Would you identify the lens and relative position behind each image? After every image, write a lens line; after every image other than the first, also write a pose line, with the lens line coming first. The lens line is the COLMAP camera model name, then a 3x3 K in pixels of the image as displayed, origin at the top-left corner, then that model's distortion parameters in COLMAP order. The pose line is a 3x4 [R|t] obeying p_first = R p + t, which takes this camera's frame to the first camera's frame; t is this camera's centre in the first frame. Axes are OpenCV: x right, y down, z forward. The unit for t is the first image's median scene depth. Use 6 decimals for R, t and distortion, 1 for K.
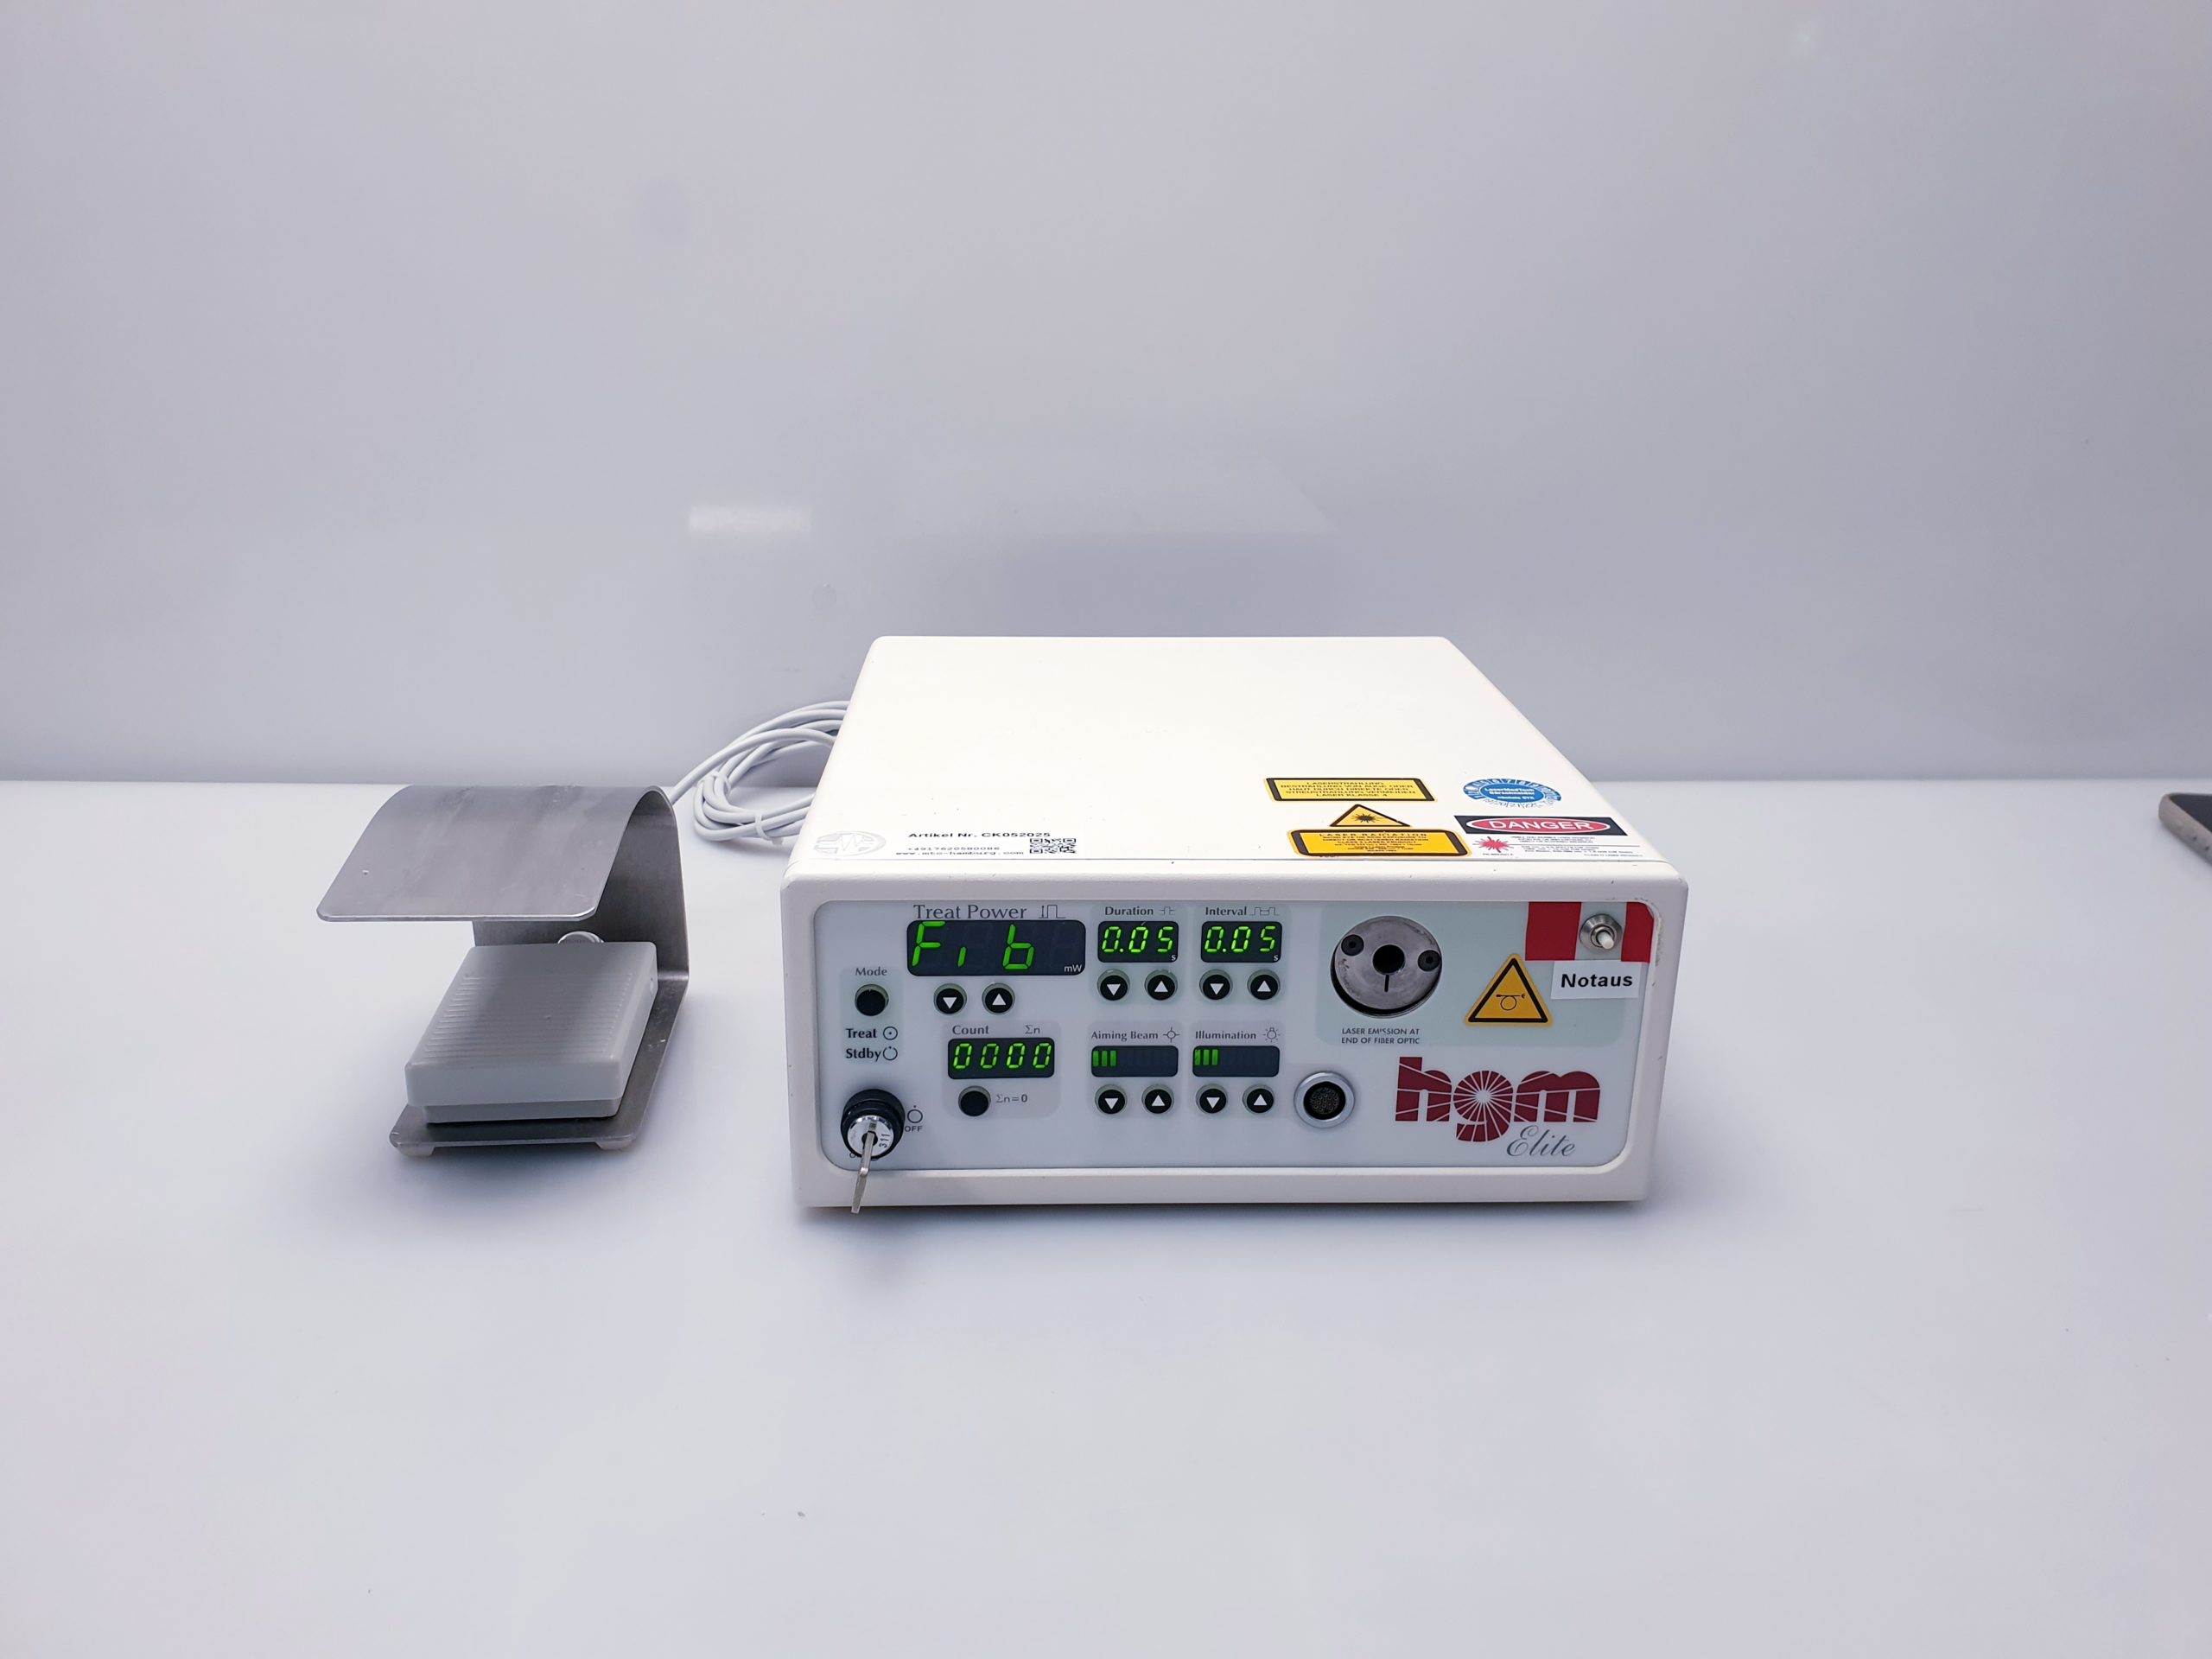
lens RADIAL K [[1721.4, 0, 1065.3], [0, 1721.4, 783.5], [0, 0, 1]] dist [0.054447, -0.179398]
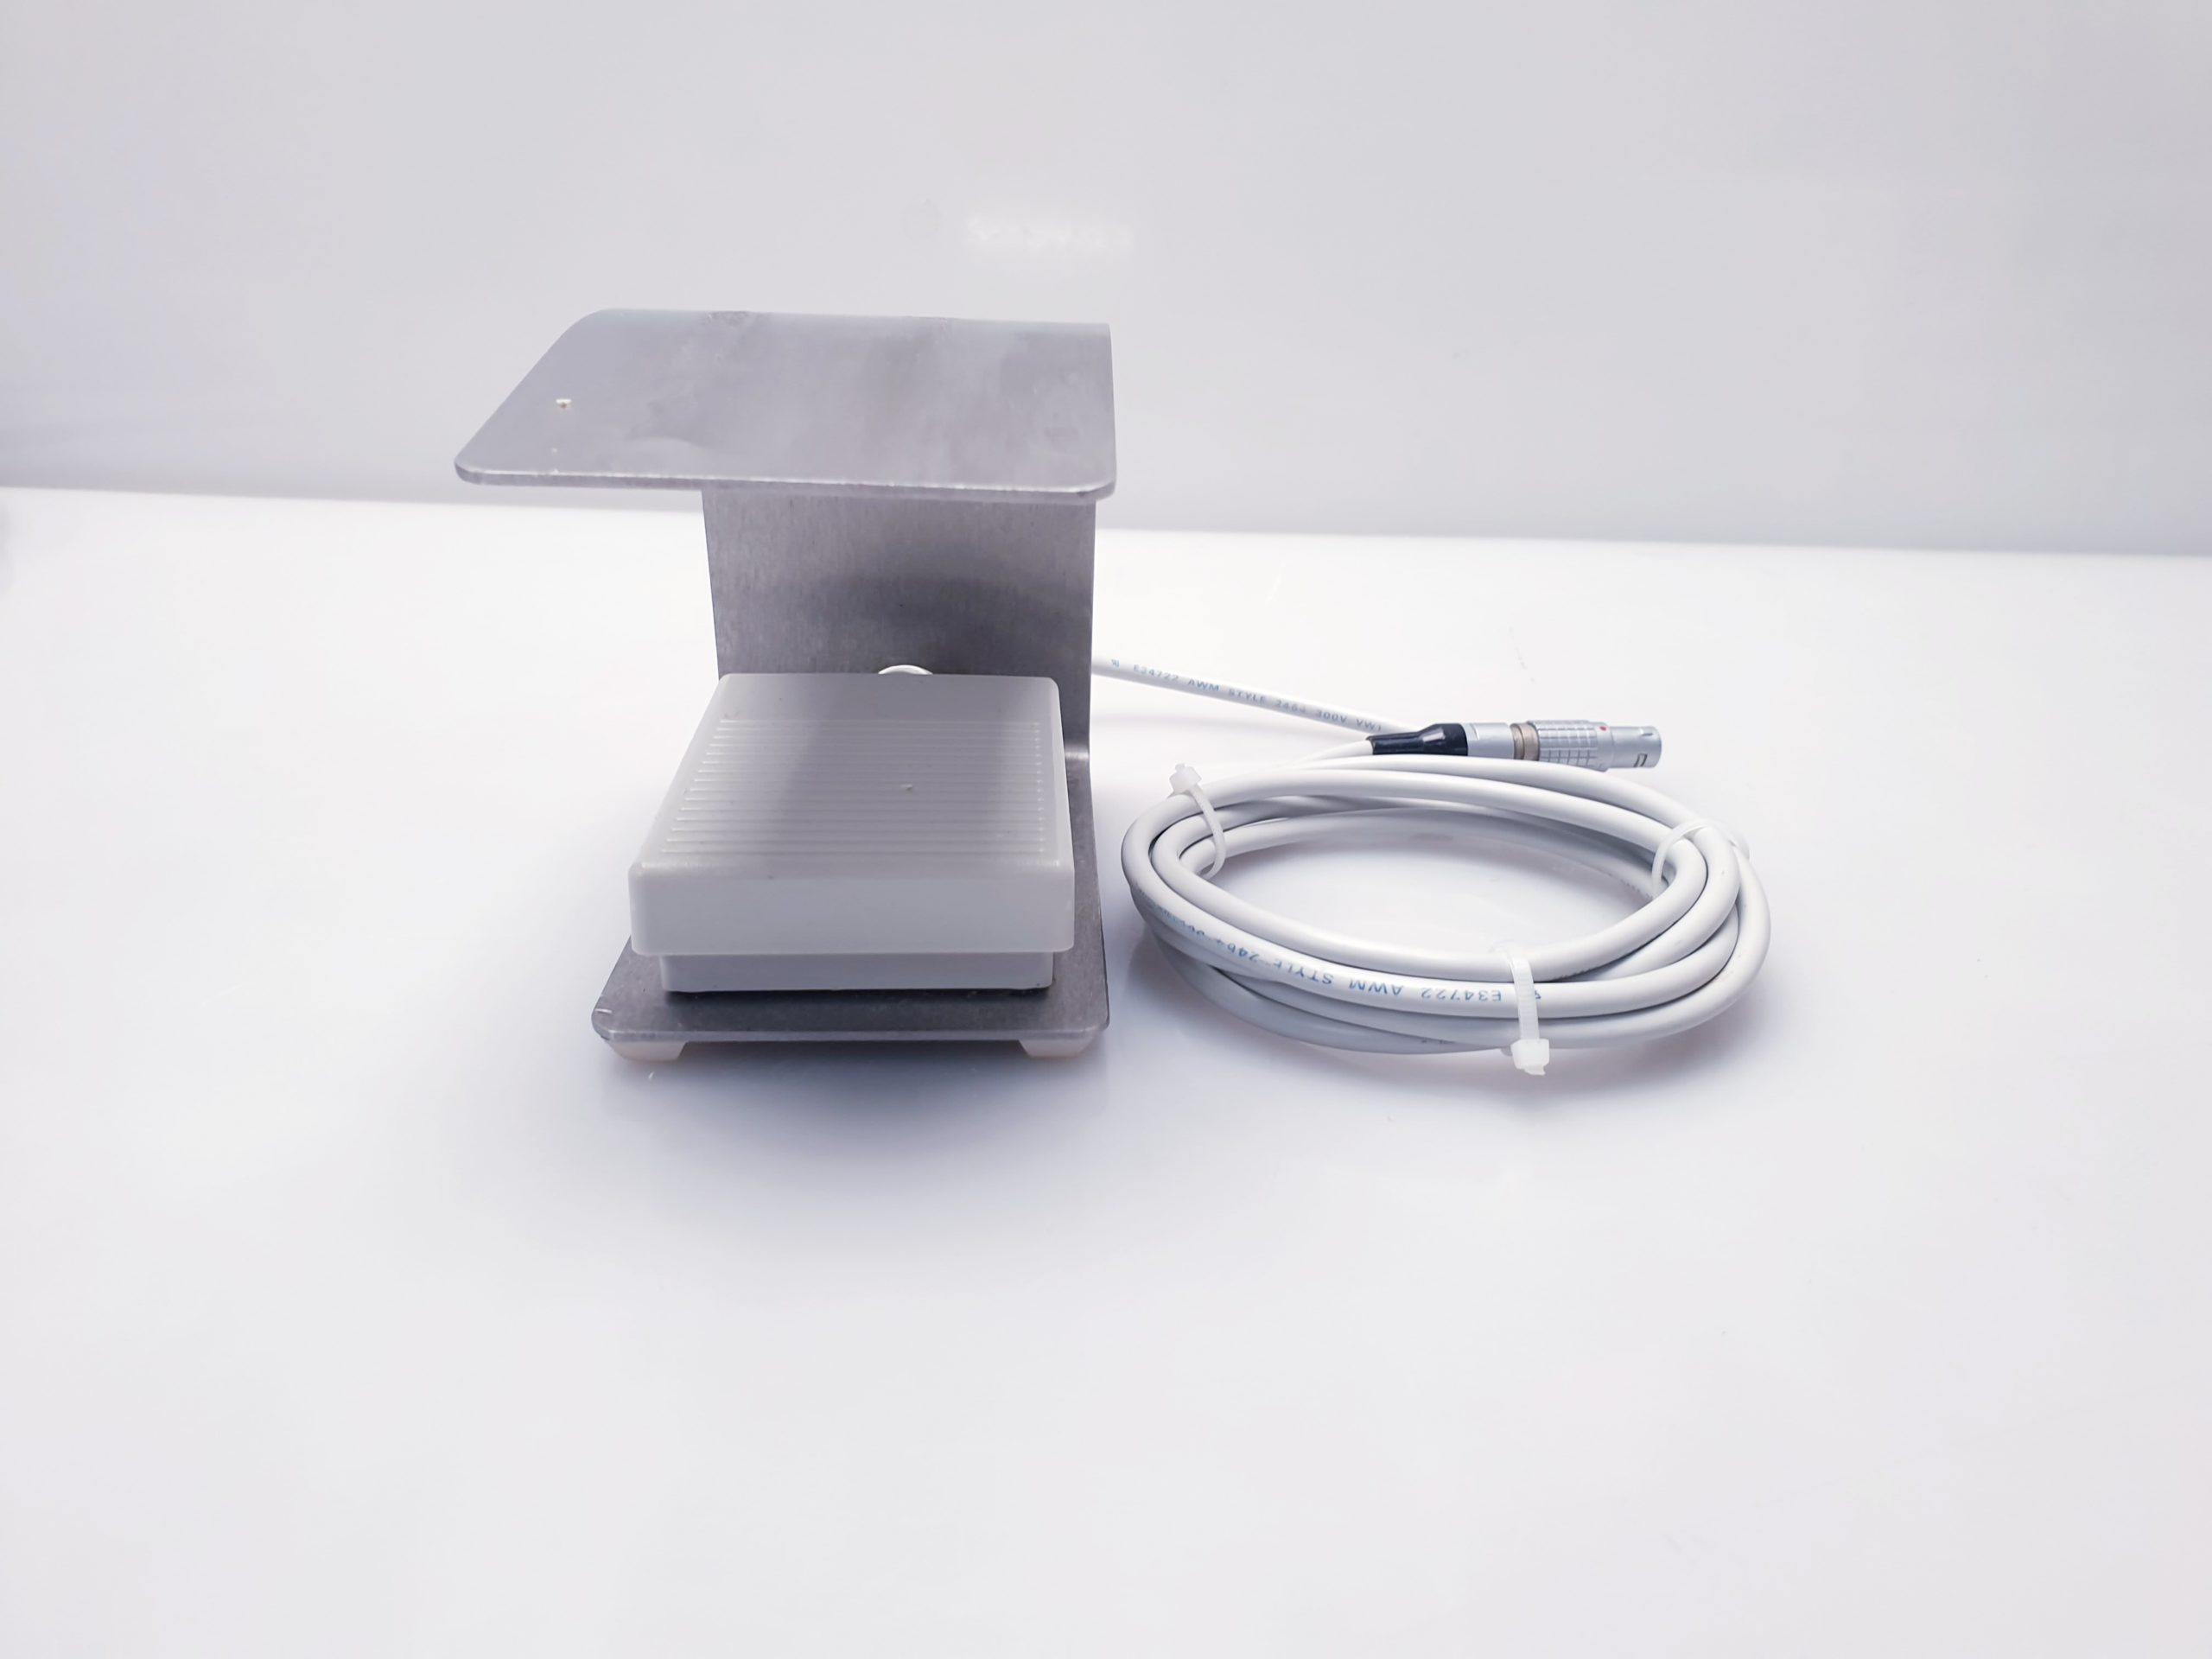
lens RADIAL K [[1721.4, 0, 1099.0], [0, 1721.4, 829.3], [0, 0, 1]] dist [0.054447, -0.179398]
pose [[0.998745, 0.034948, -0.035867, -0.252291], [-0.031920, 0.996140, 0.081768, 0.116518], [0.038586, -0.080520, 0.996006, 0.568097]]
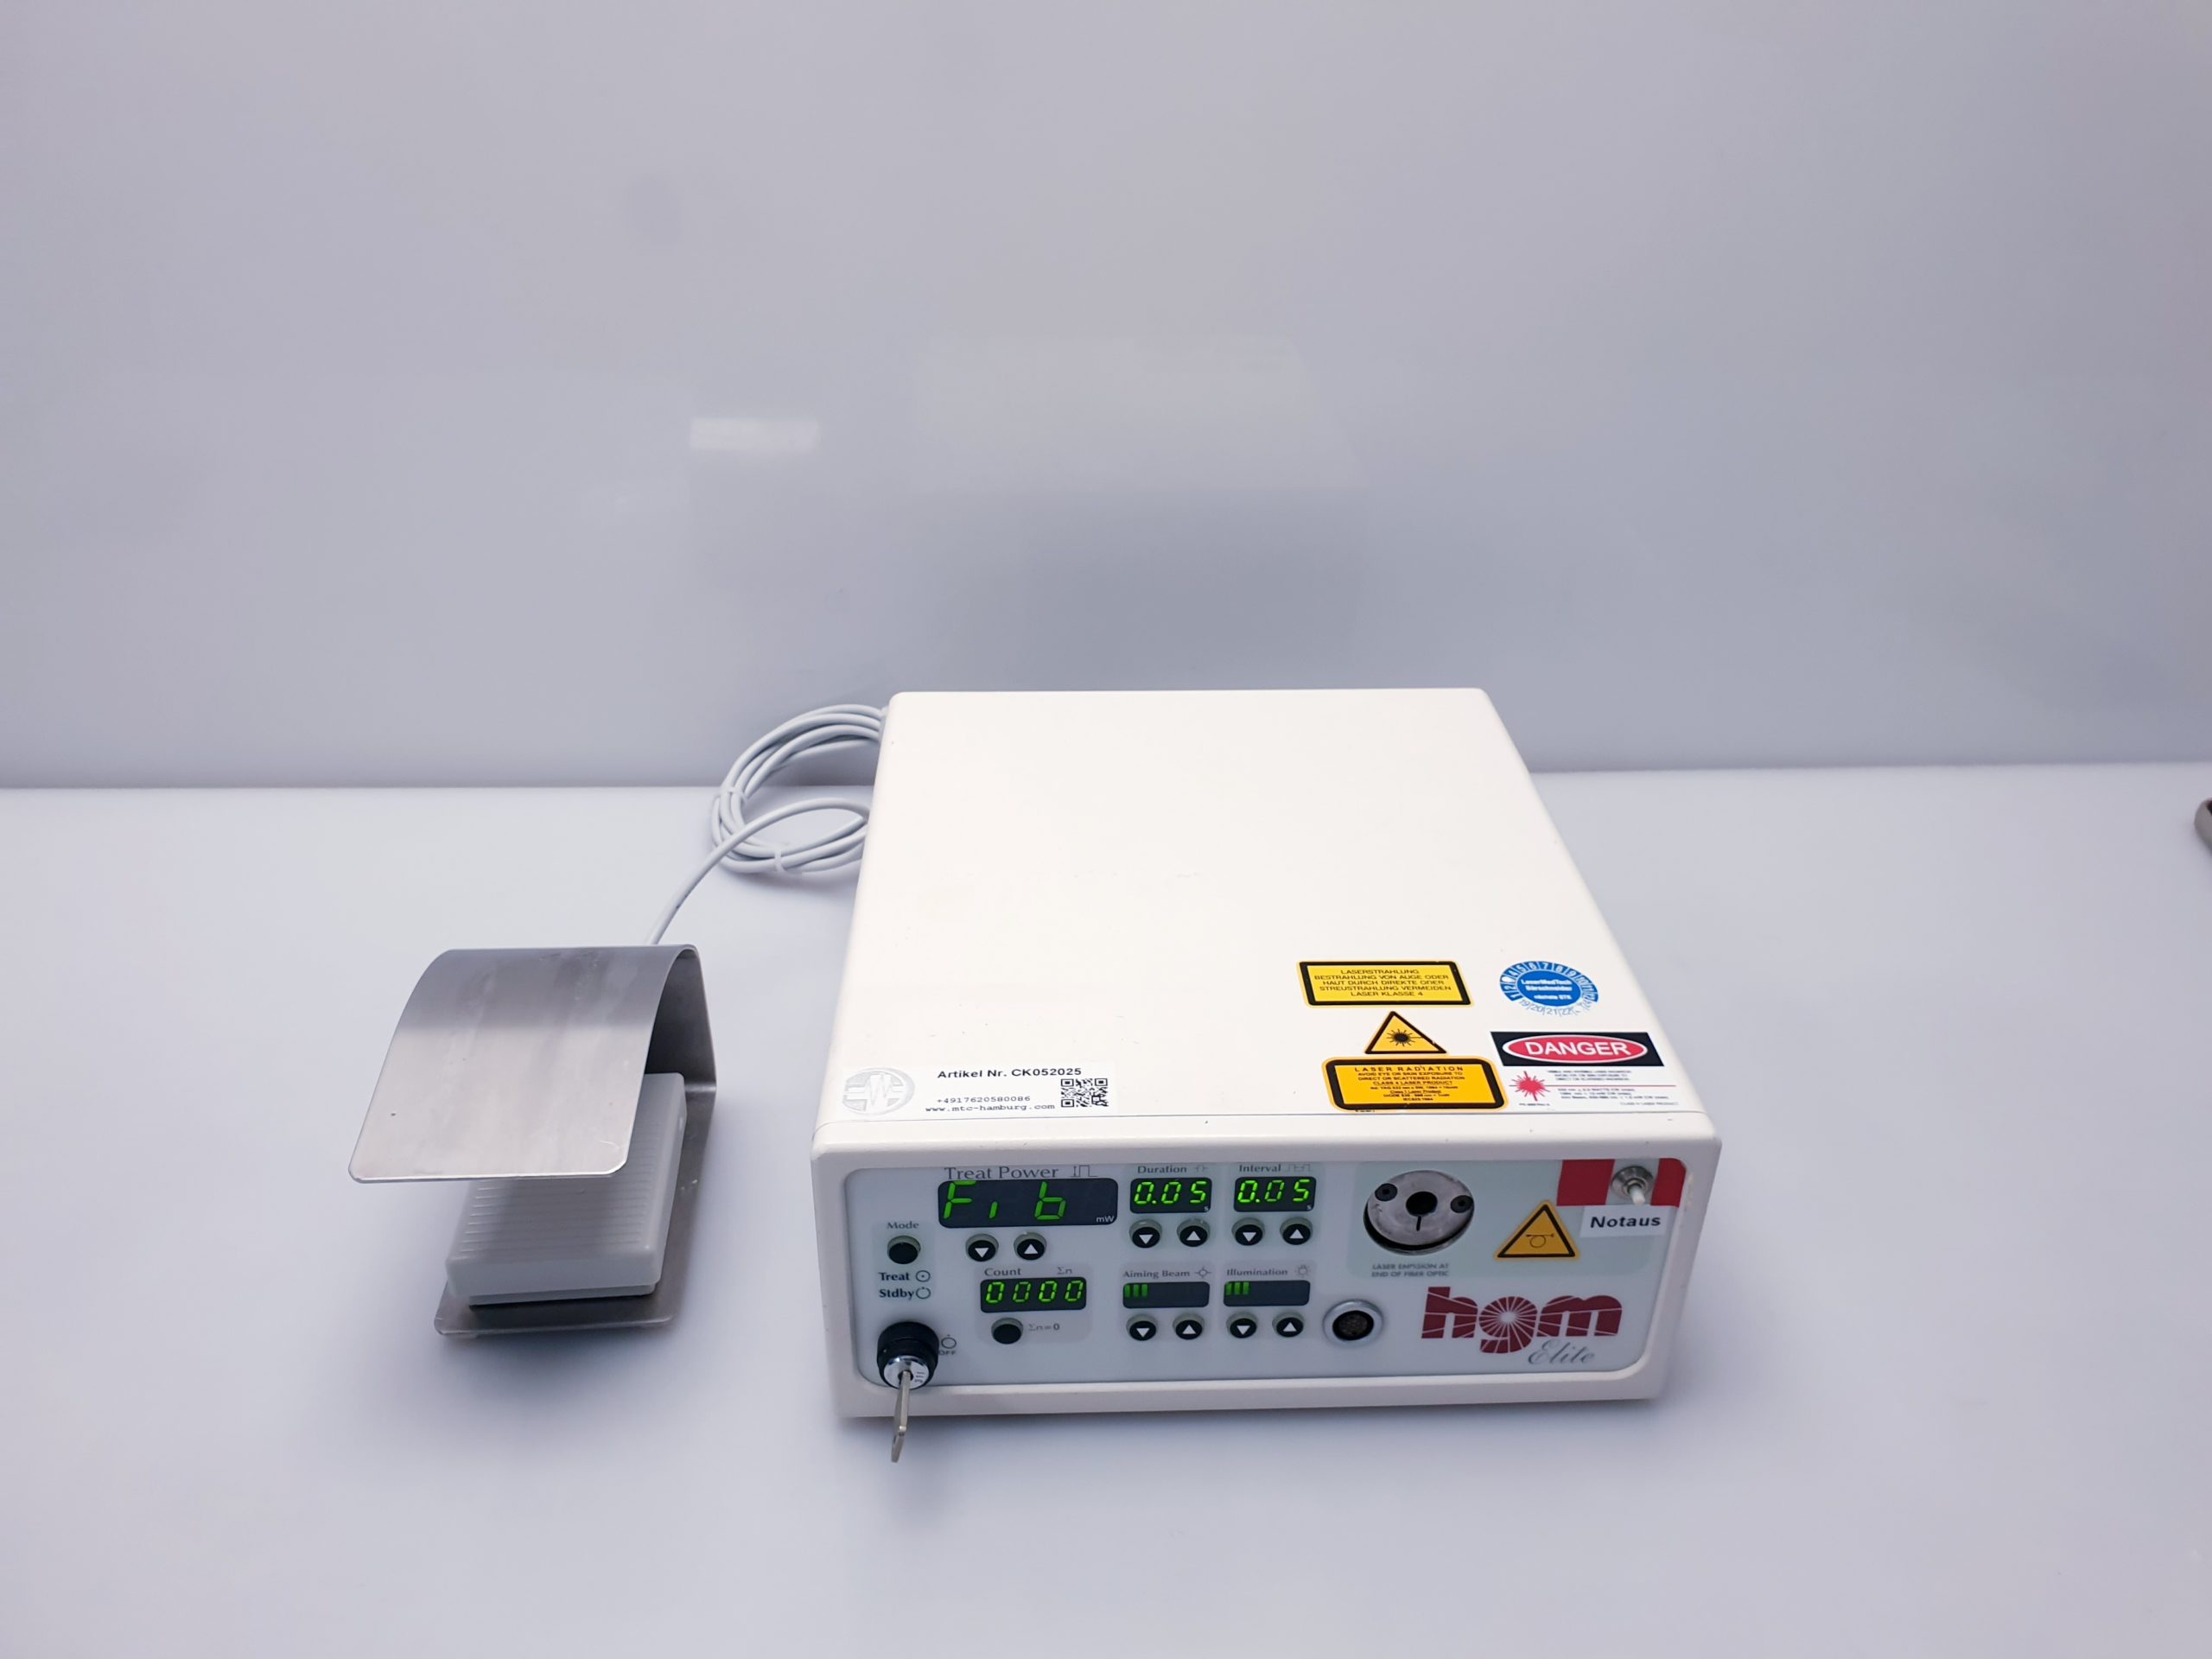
lens RADIAL K [[1721.4, 0, 1107.1], [0, 1721.4, 808.8], [0, 0, 1]] dist [0.054447, -0.179398]
pose [[0.999882, -0.004020, 0.014796, -0.008158], [0.001078, 0.981052, 0.193740, -0.311865], [-0.015294, -0.193701, 0.980941, 0.063140]]
